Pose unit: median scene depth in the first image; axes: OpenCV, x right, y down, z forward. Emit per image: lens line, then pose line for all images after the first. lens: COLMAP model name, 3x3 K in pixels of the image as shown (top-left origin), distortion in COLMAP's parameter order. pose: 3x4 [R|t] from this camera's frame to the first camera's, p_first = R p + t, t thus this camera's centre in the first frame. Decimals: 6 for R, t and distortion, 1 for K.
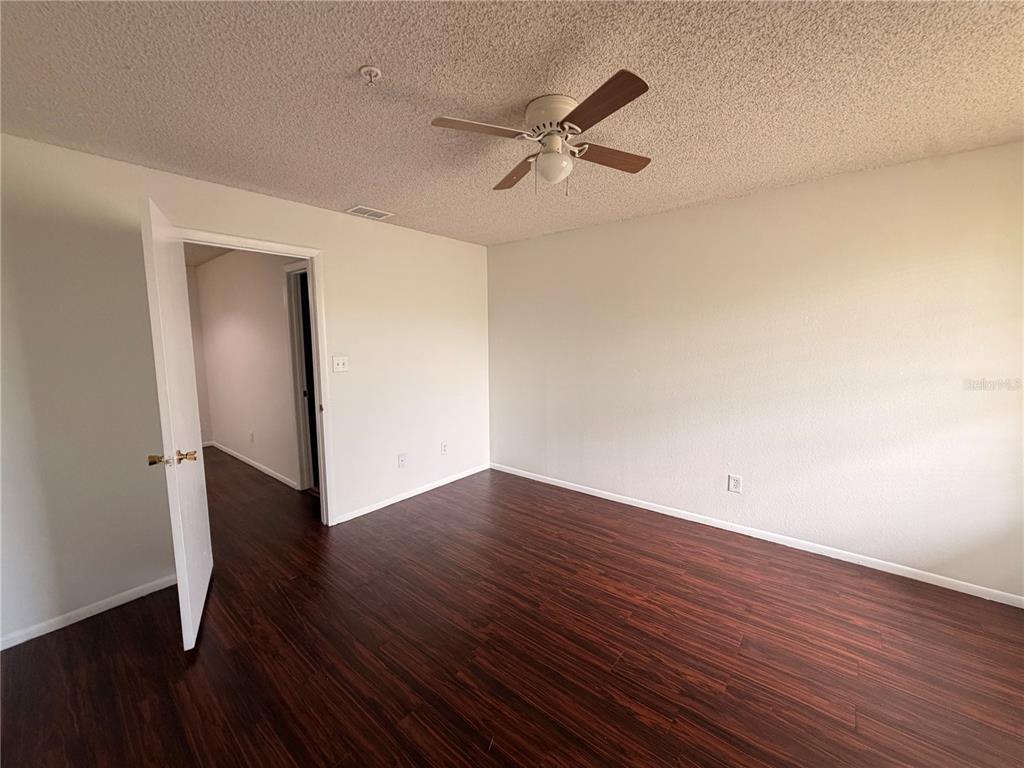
lens RADIAL K [[407.8, 0, 512.8], [0, 407.8, 384.6], [0, 0, 1]] dist [0.002970, 0.000536]
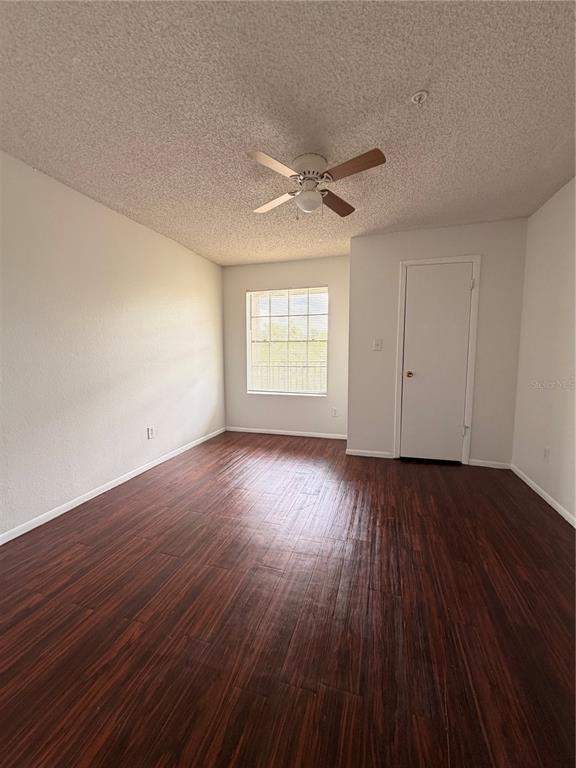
lens RADIAL K [[305.8, 0, 289.4], [0, 305.8, 379.6], [0, 0, 1]] dist [0.002970, 0.000536]
pose [[-0.383411, -0.073772, 0.920627, -0.651954], [0.109913, 0.986076, 0.124791, -0.012002], [-0.917014, 0.149035, -0.369964, 1.047242]]
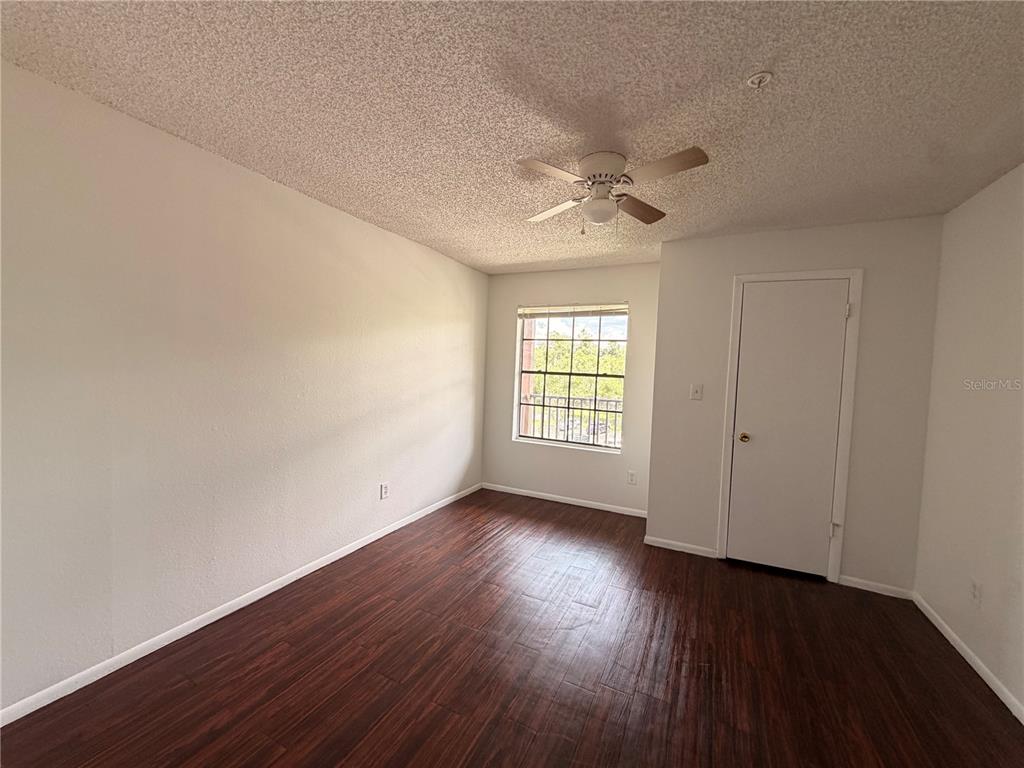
lens RADIAL K [[407.8, 0, 511.3], [0, 407.8, 383.8], [0, 0, 1]] dist [0.002970, 0.000536]
pose [[-0.228031, -0.038851, 0.972878, -0.645551], [0.074196, 0.995605, 0.057149, -0.084586], [-0.970823, 0.085215, -0.224146, 1.009939]]
